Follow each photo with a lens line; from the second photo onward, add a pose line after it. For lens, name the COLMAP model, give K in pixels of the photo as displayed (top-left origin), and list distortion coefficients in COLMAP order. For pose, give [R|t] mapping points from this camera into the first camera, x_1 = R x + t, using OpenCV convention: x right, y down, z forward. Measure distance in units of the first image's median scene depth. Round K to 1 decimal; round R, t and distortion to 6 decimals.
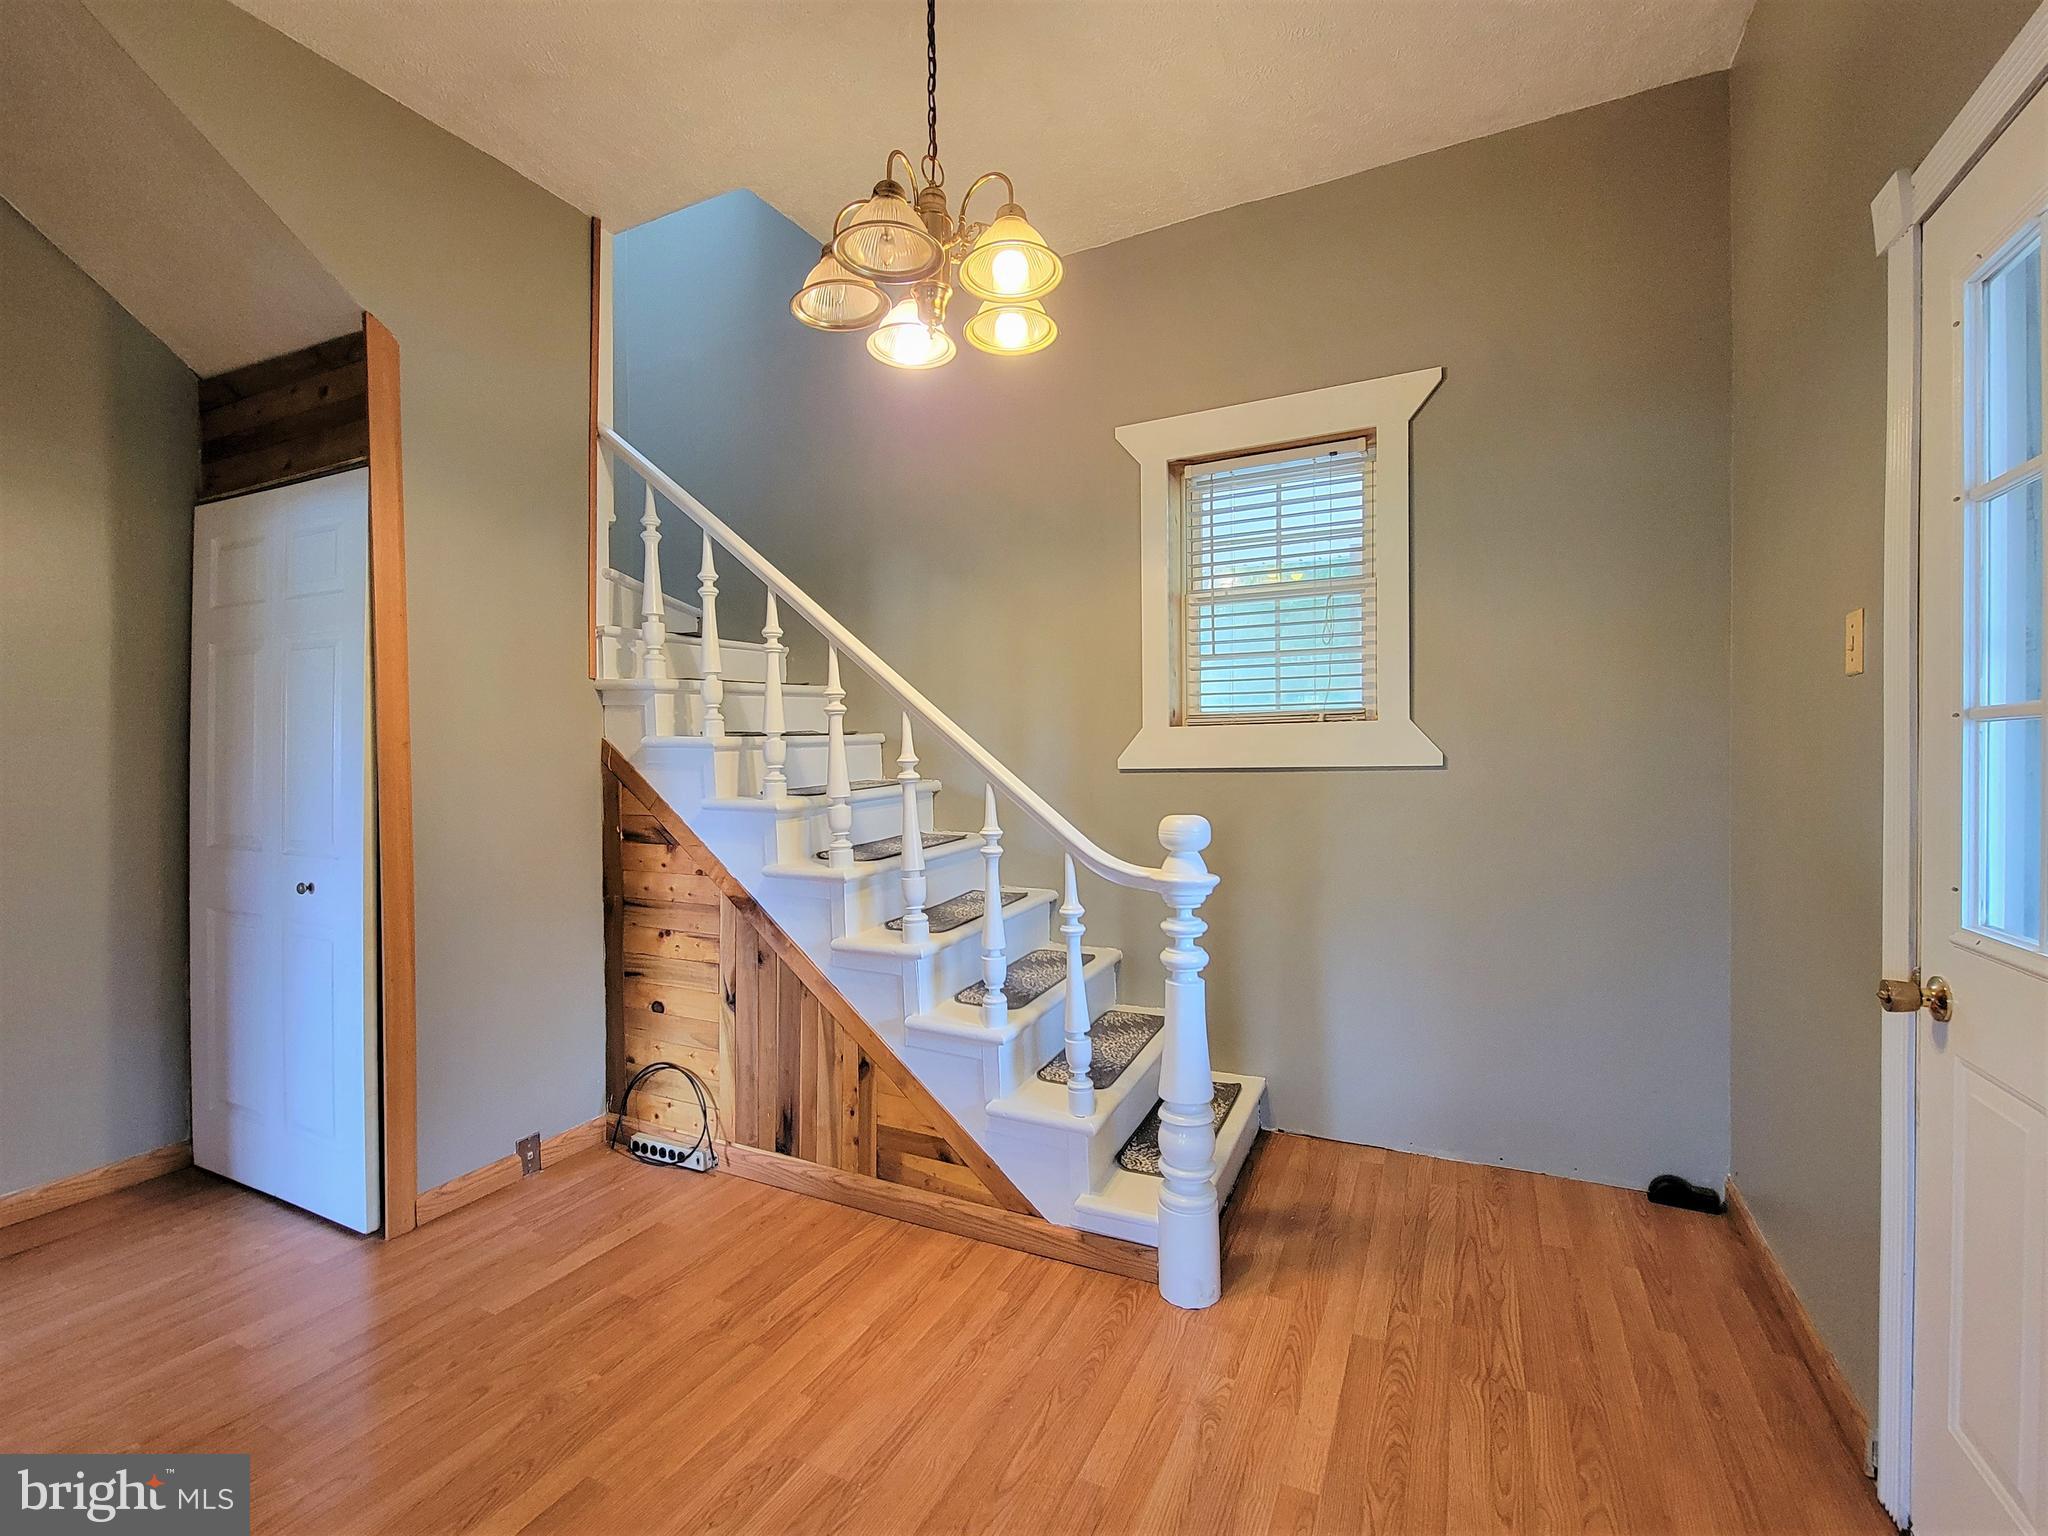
lens RADIAL K [[893.6, 0, 1022.9], [0, 893.6, 770.5], [0, 0, 1]] dist [0.001662, 0.000161]
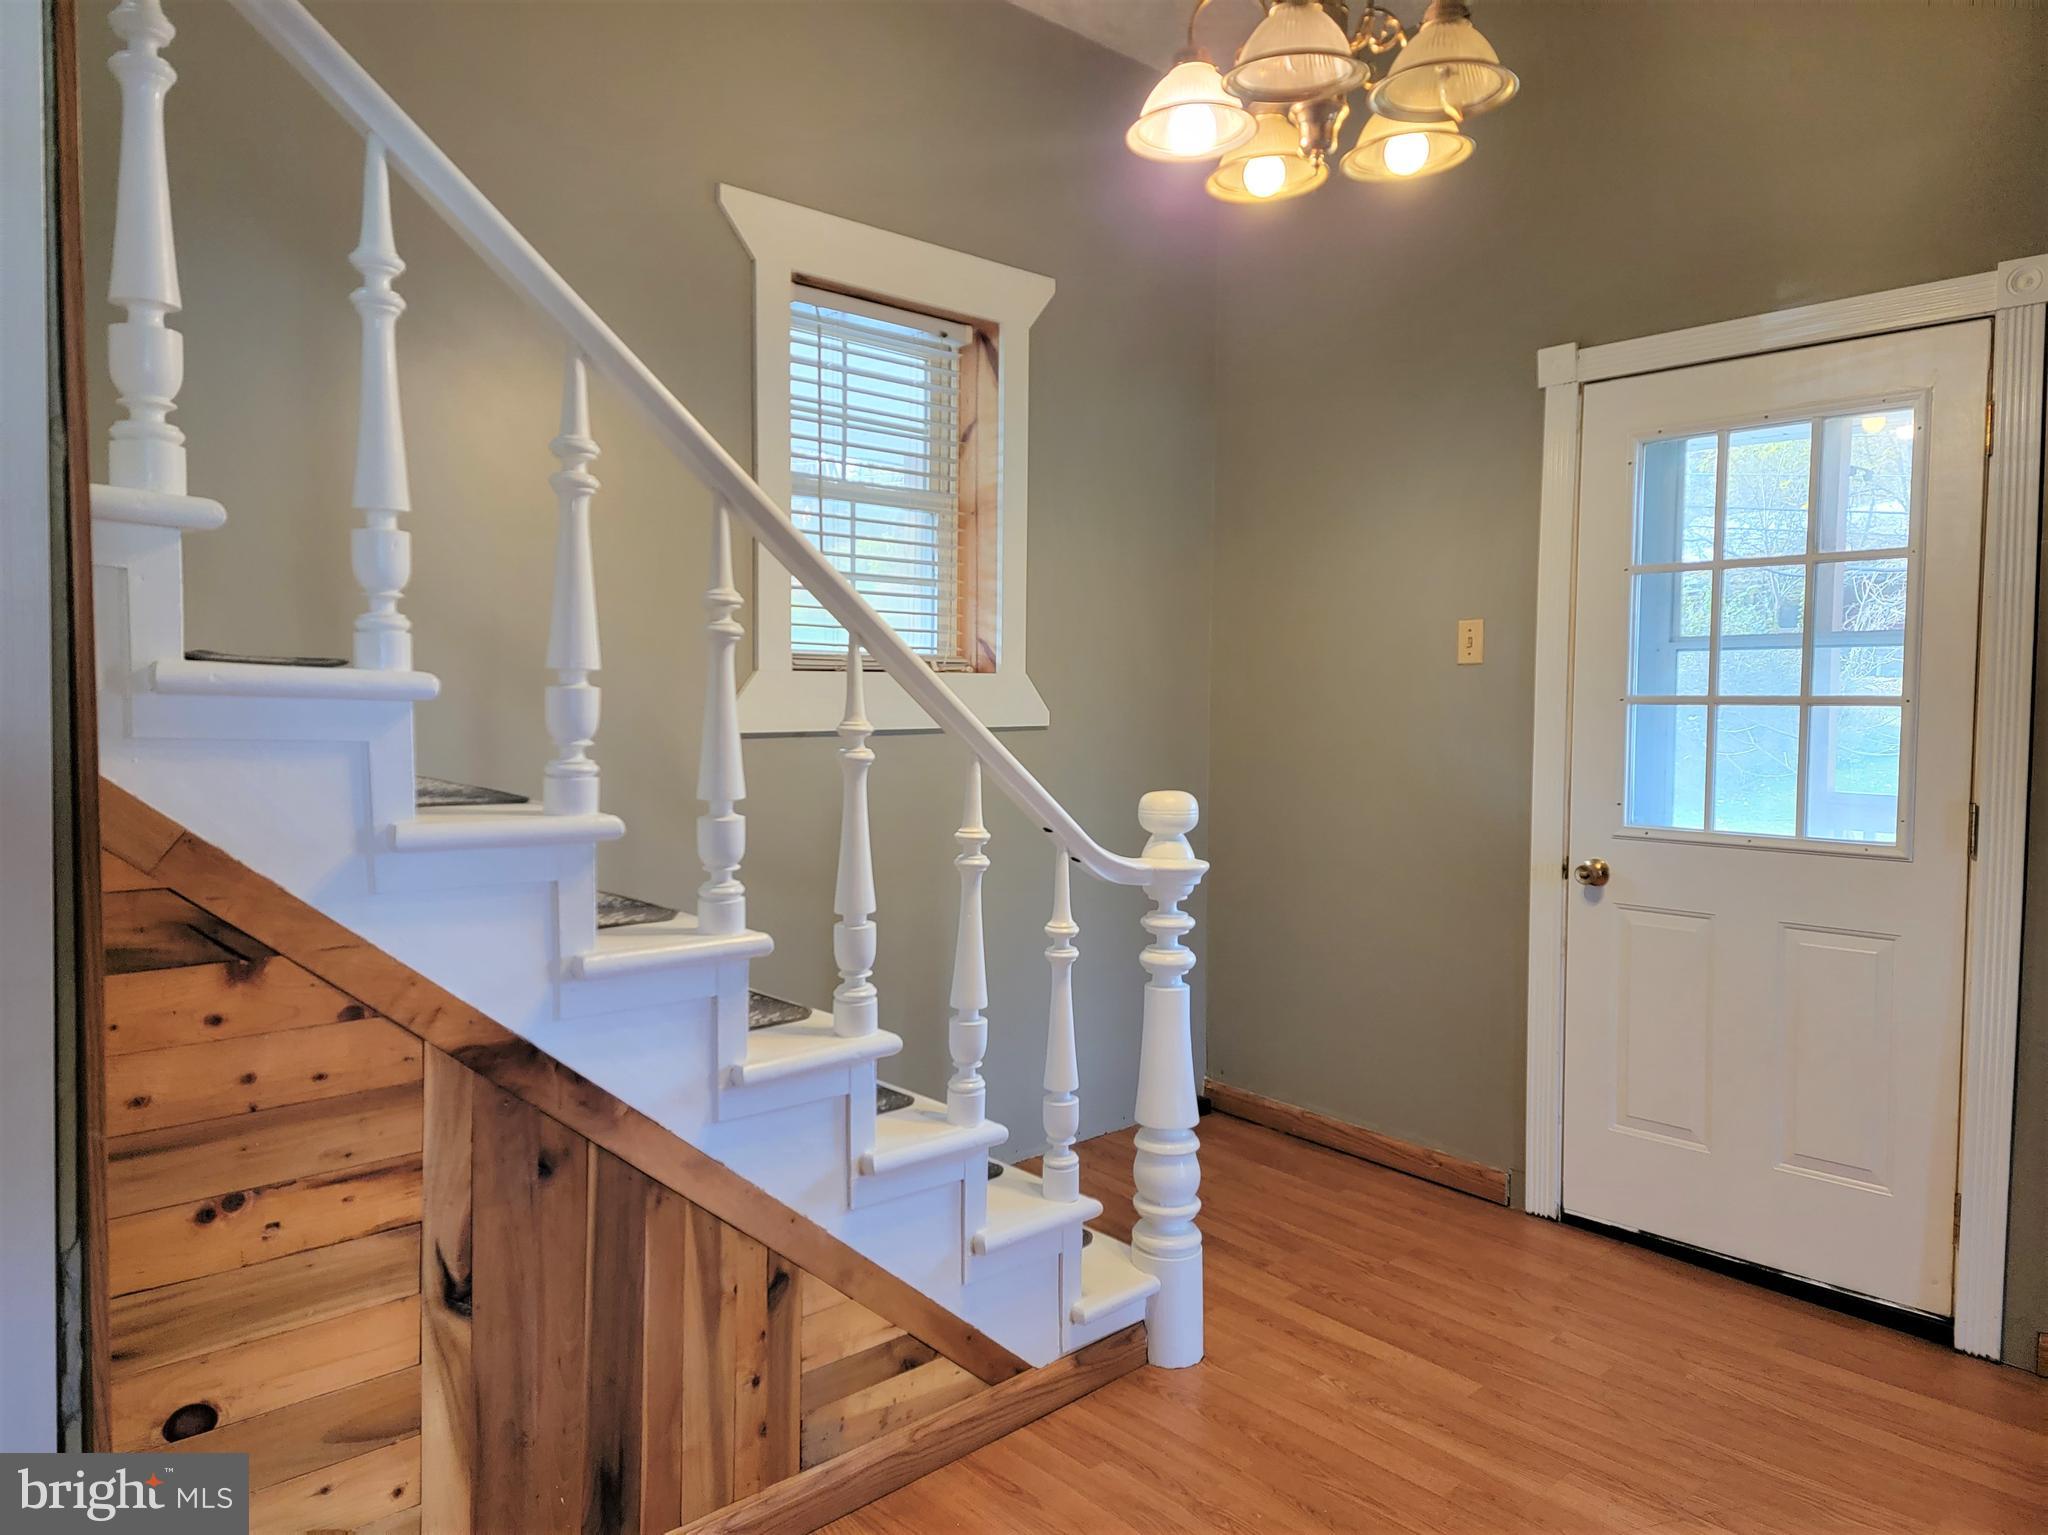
lens RADIAL K [[1357.9, 0, 1023.7], [0, 1357.9, 767.0], [0, 0, 1]] dist [0.060785, 0.000687]
pose [[0.375815, -0.037627, 0.925930, -0.890682], [-0.000928, 0.999160, 0.040980, -0.022661], [-0.926694, -0.016260, 0.375464, 0.544557]]
